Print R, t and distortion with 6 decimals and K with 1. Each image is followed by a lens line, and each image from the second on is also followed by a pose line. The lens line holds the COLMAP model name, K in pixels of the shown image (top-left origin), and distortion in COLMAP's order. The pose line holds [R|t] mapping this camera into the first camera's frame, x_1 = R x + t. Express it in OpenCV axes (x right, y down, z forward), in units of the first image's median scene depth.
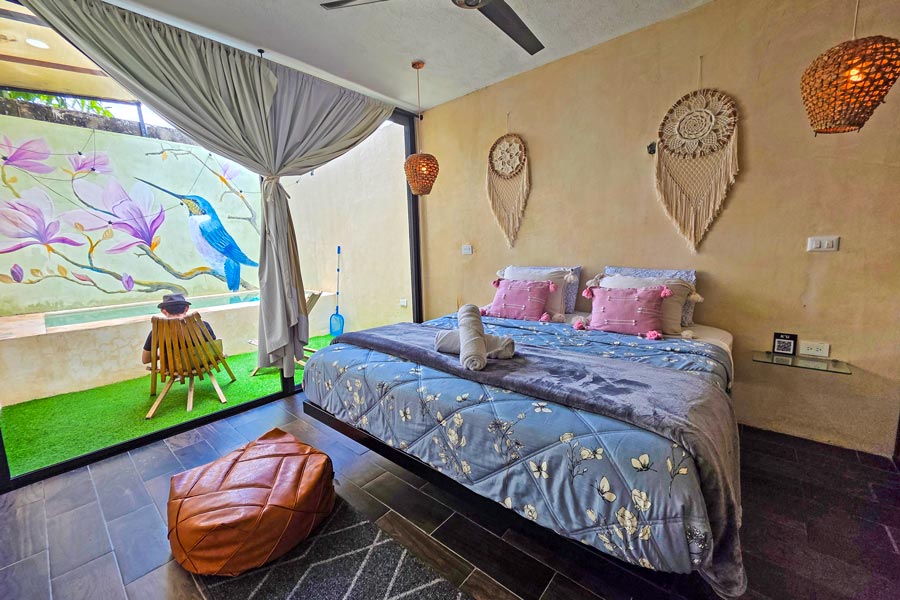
lens RADIAL K [[350.4, 0, 454.6], [0, 350.4, 299.8], [0, 0, 1]] dist [-0.003628, -0.000393]
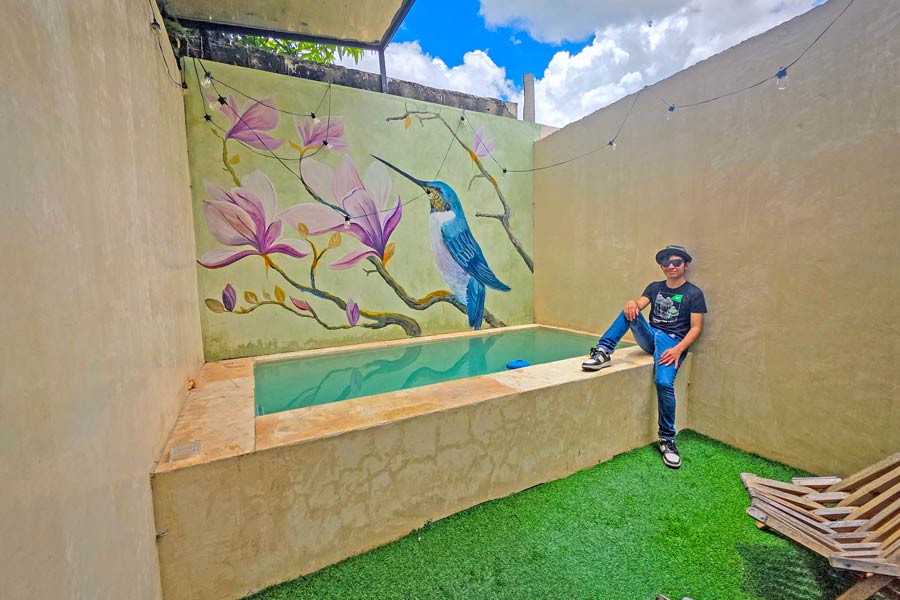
lens RADIAL K [[350.4, 0, 446.1], [0, 350.4, 302.8], [0, 0, 1]] dist [-0.003628, -0.000393]
pose [[0.930731, 0.041787, -0.363309, -0.550253], [-0.055884, 0.998034, -0.028372, -0.062409], [0.361409, 0.046710, 0.931237, 0.462620]]
